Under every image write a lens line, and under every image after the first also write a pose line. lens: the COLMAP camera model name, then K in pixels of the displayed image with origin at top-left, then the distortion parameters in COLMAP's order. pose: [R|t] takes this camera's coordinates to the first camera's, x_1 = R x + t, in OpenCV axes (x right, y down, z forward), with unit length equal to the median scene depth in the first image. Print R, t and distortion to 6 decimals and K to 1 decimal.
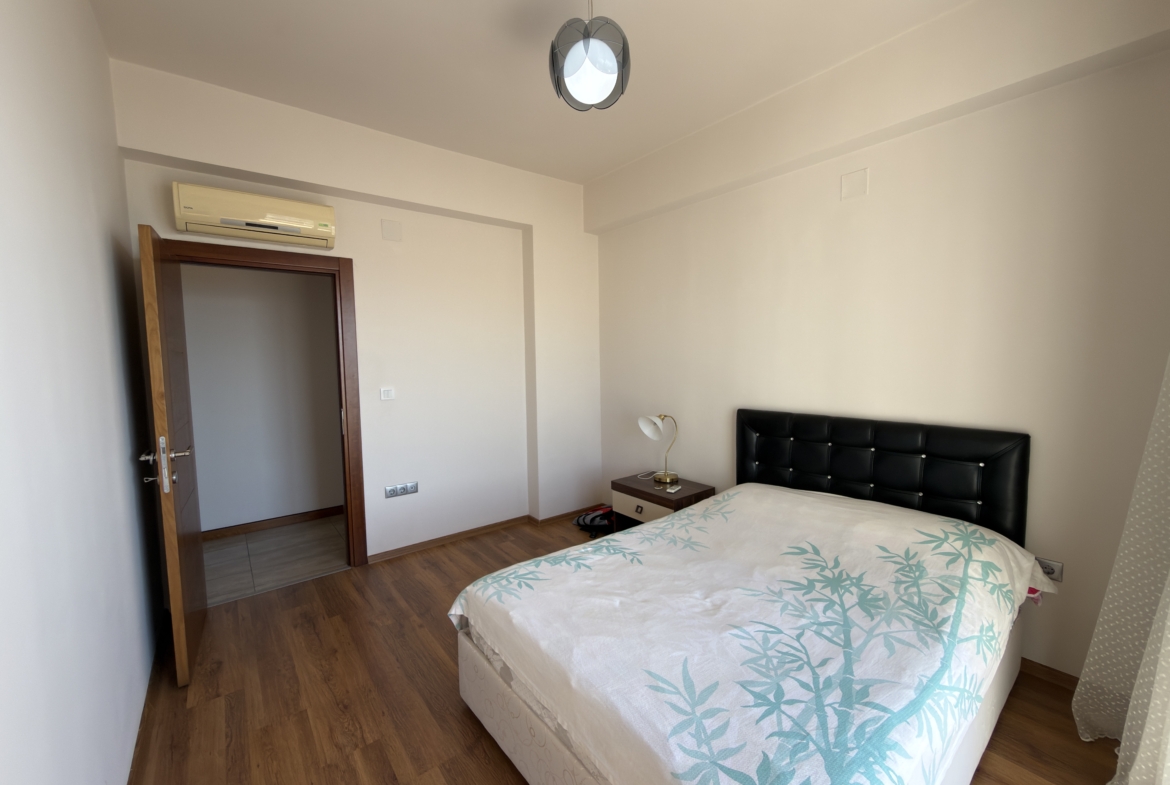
lens RADIAL K [[465.9, 0, 586.1], [0, 465.9, 391.9], [0, 0, 1]] dist [0.001704, -0.000170]
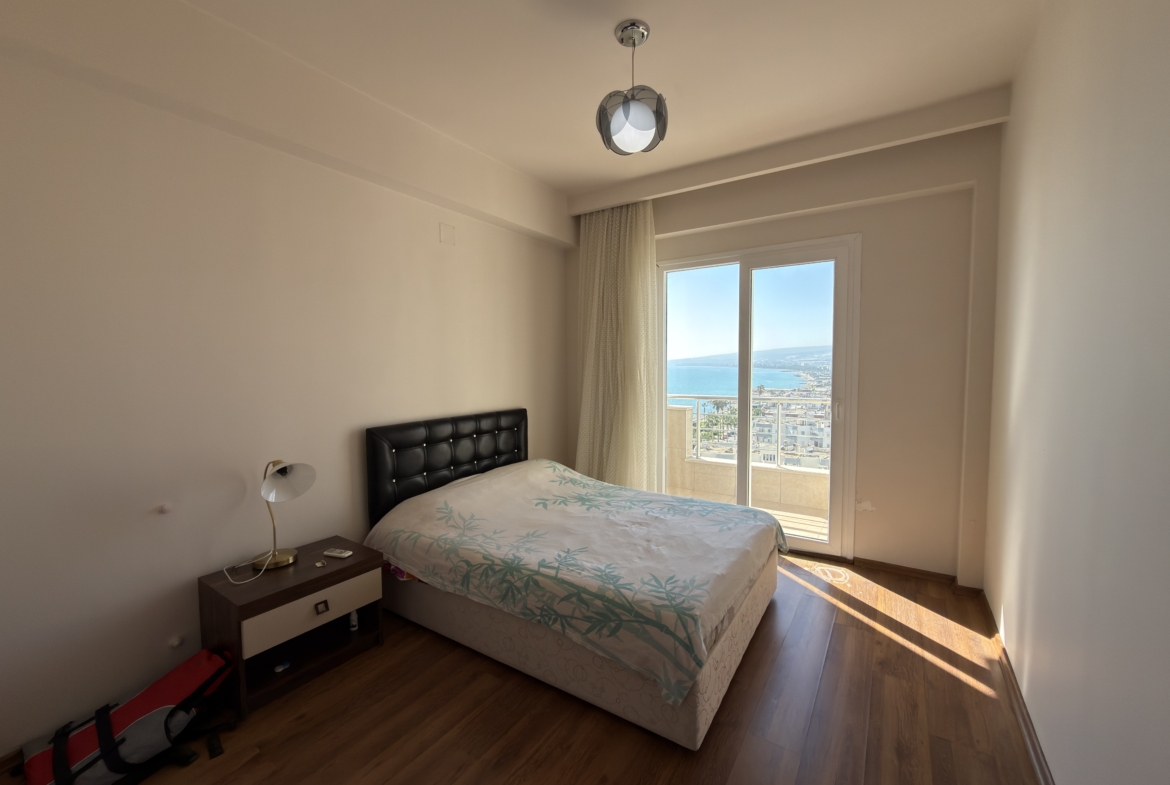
lens RADIAL K [[468.6, 0, 588.9], [0, 468.6, 392.8], [0, 0, 1]] dist [0.000258, -0.000018]
pose [[-0.315522, -0.043154, 0.947937, -1.064374], [0.082863, 0.993896, 0.072828, -0.098230], [-0.945294, 0.101527, -0.310020, 1.472827]]
